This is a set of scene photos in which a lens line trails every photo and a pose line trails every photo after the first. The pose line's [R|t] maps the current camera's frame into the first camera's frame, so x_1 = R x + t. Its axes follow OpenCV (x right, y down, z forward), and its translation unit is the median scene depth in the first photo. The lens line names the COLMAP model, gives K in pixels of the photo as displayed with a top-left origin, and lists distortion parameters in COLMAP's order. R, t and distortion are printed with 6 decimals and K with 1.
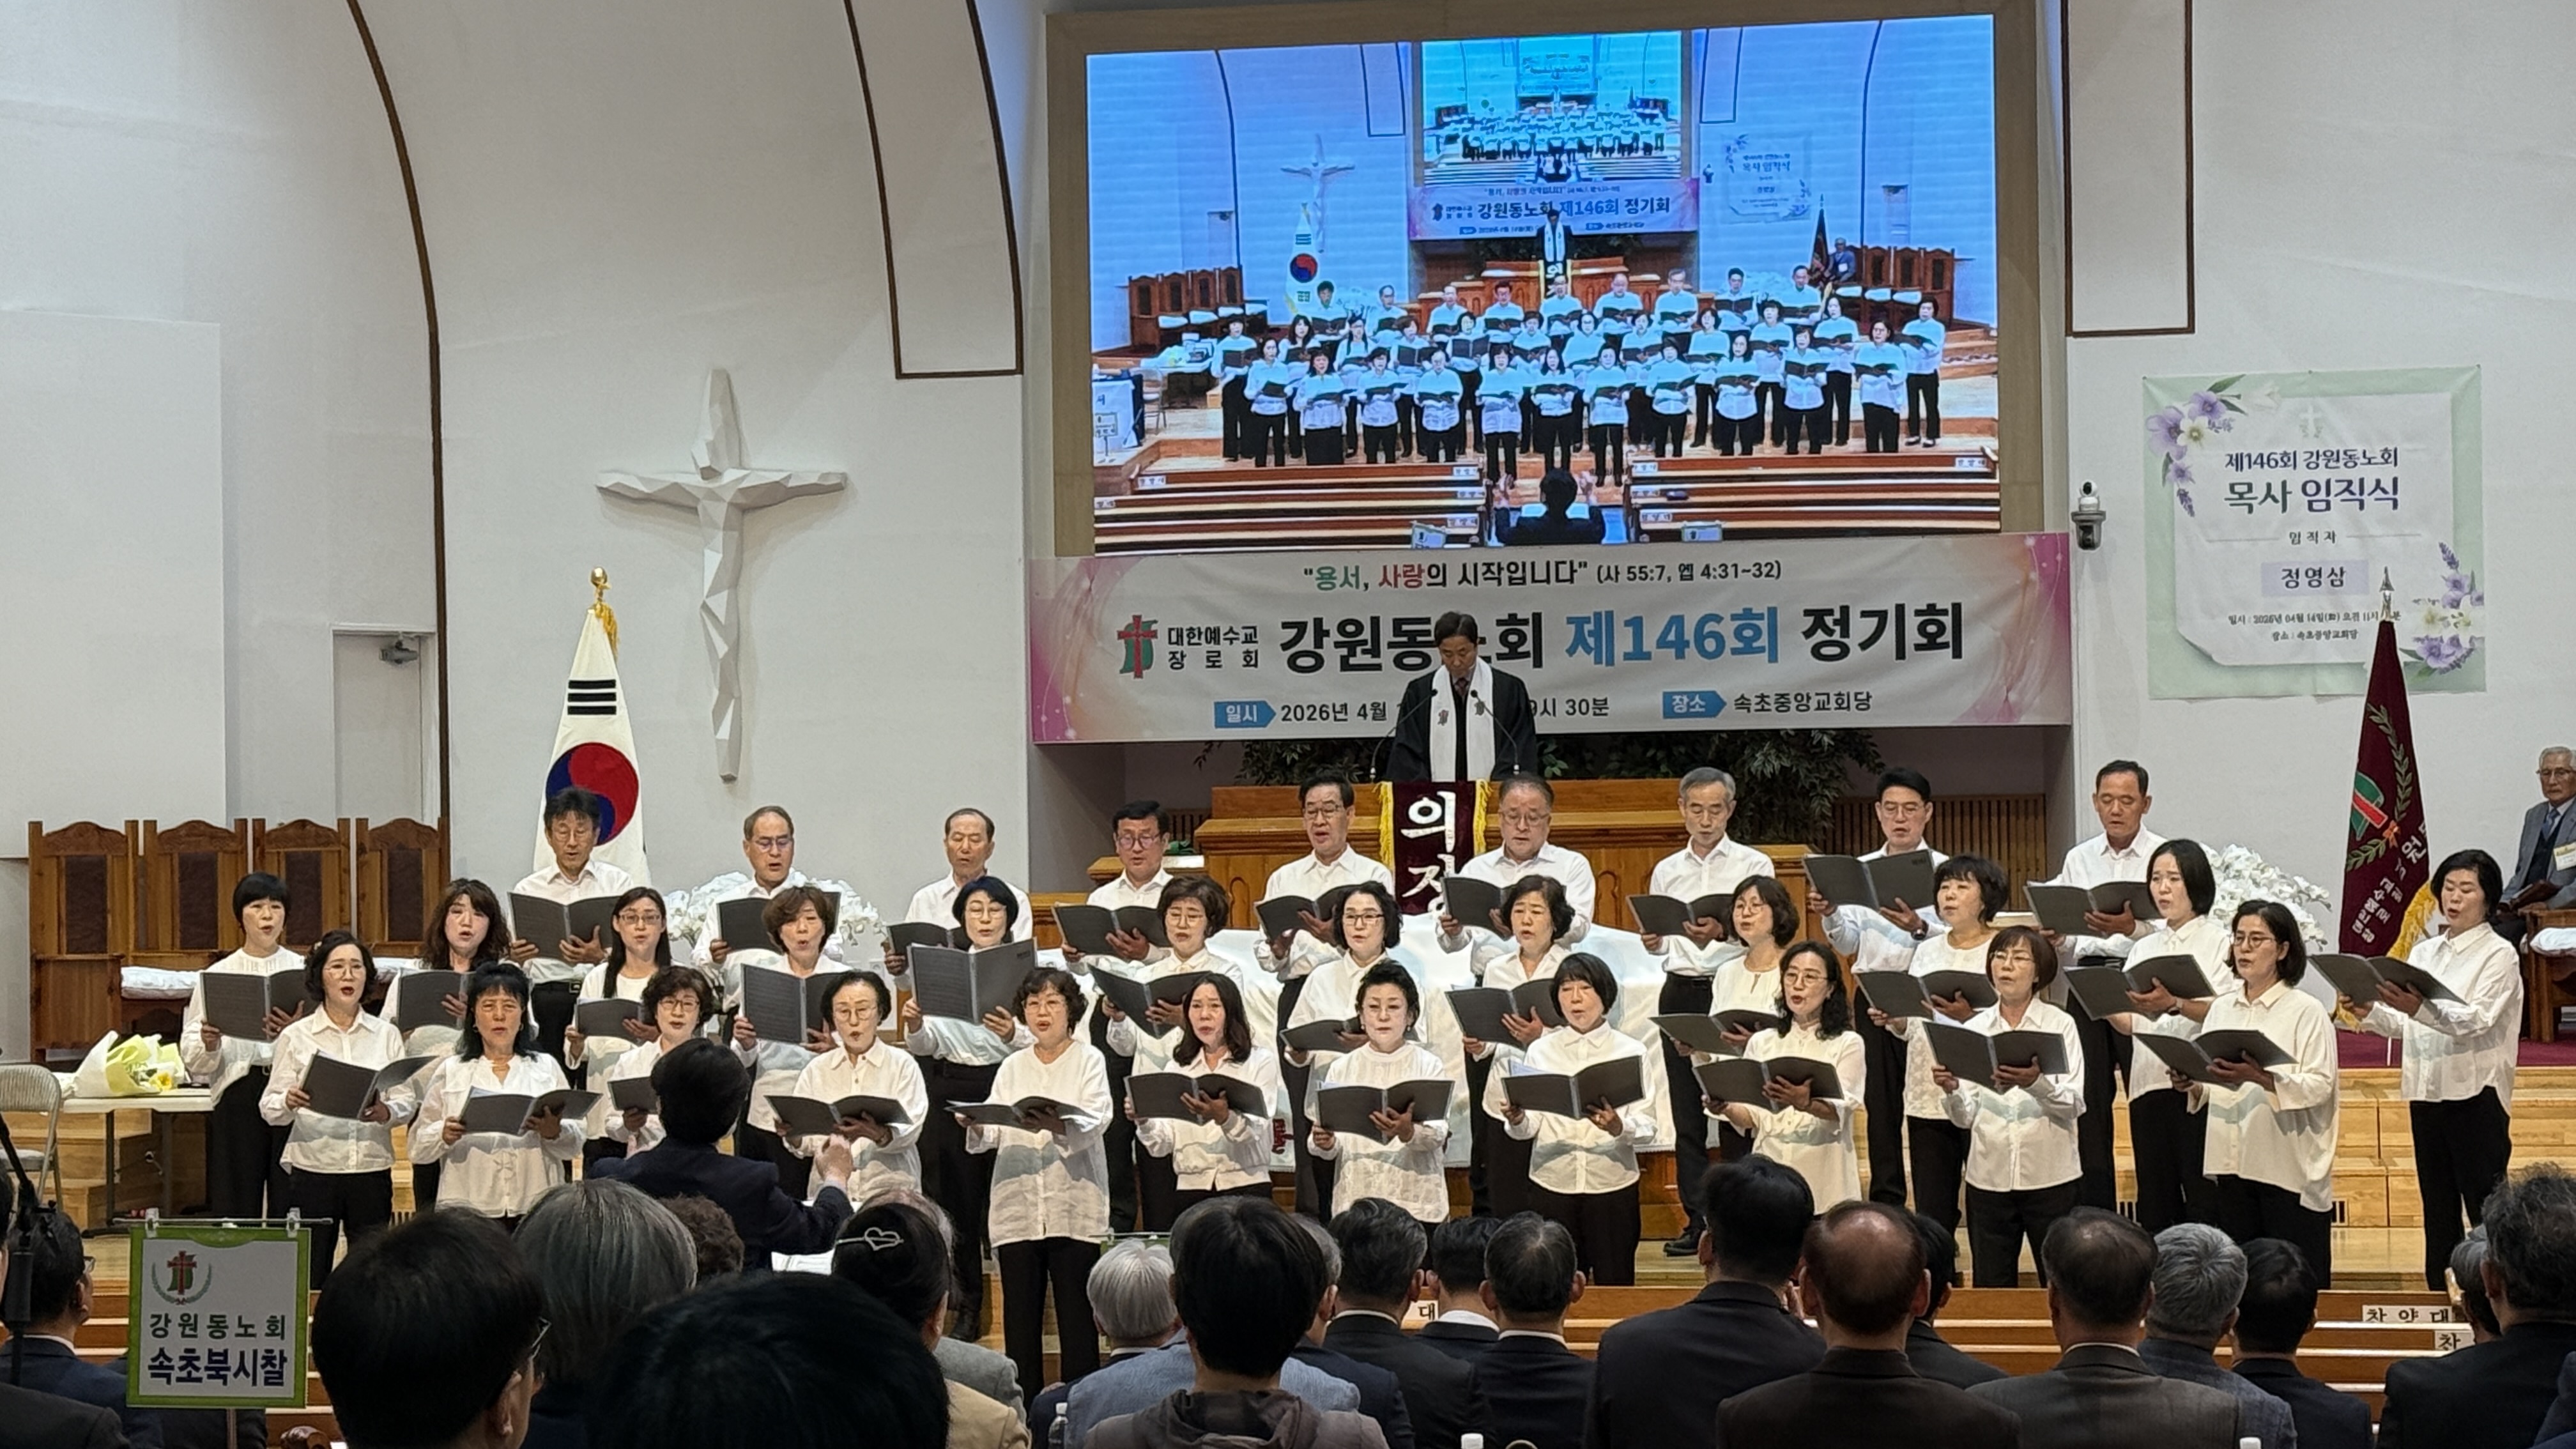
lens RADIAL K [[4903.5, 0, 1285.8], [0, 4903.5, 664.1], [0, 0, 1]] dist [0.118992, 0.000000]
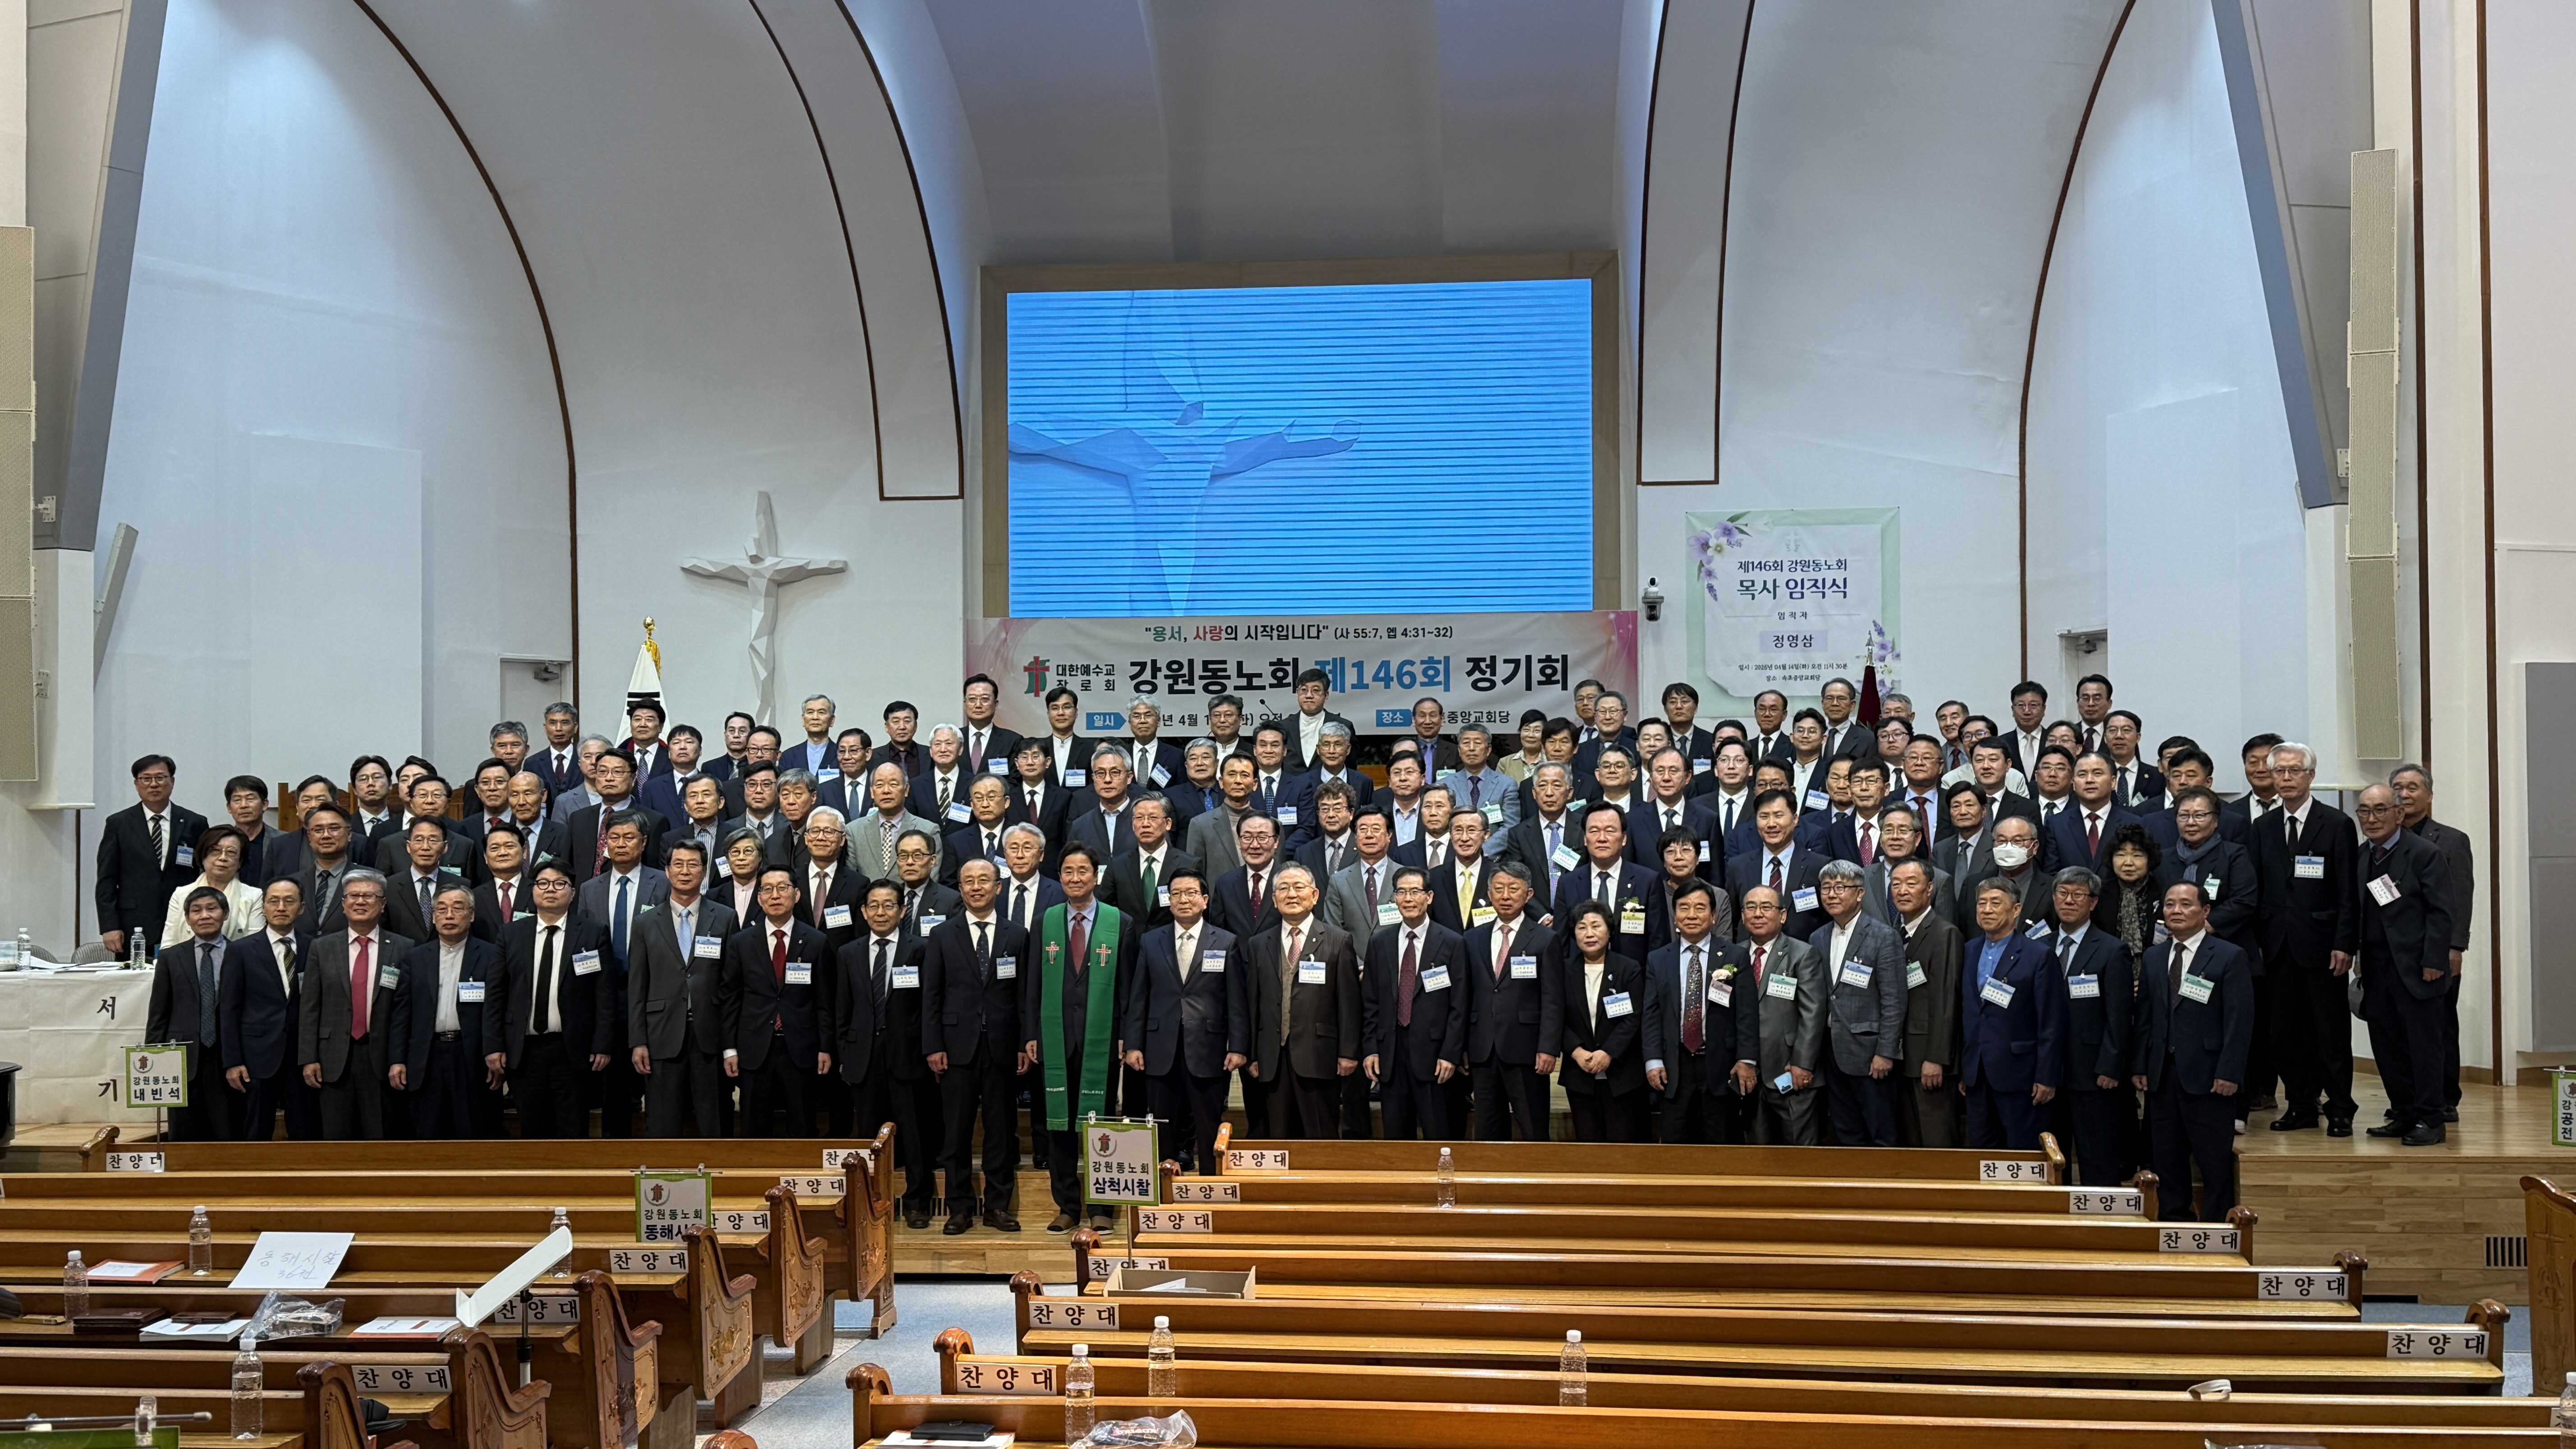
lens RADIAL K [[2625.9, 0, 1276.5], [0, 2625.9, 704.3], [0, 0, 1]] dist [0.128489, 0.000000]
pose [[0.996963, 0.012002, 0.076946, -0.018878], [-0.012049, 0.999927, 0.000147, 0.004349], [-0.076939, -0.001074, 0.997035, 0.172944]]
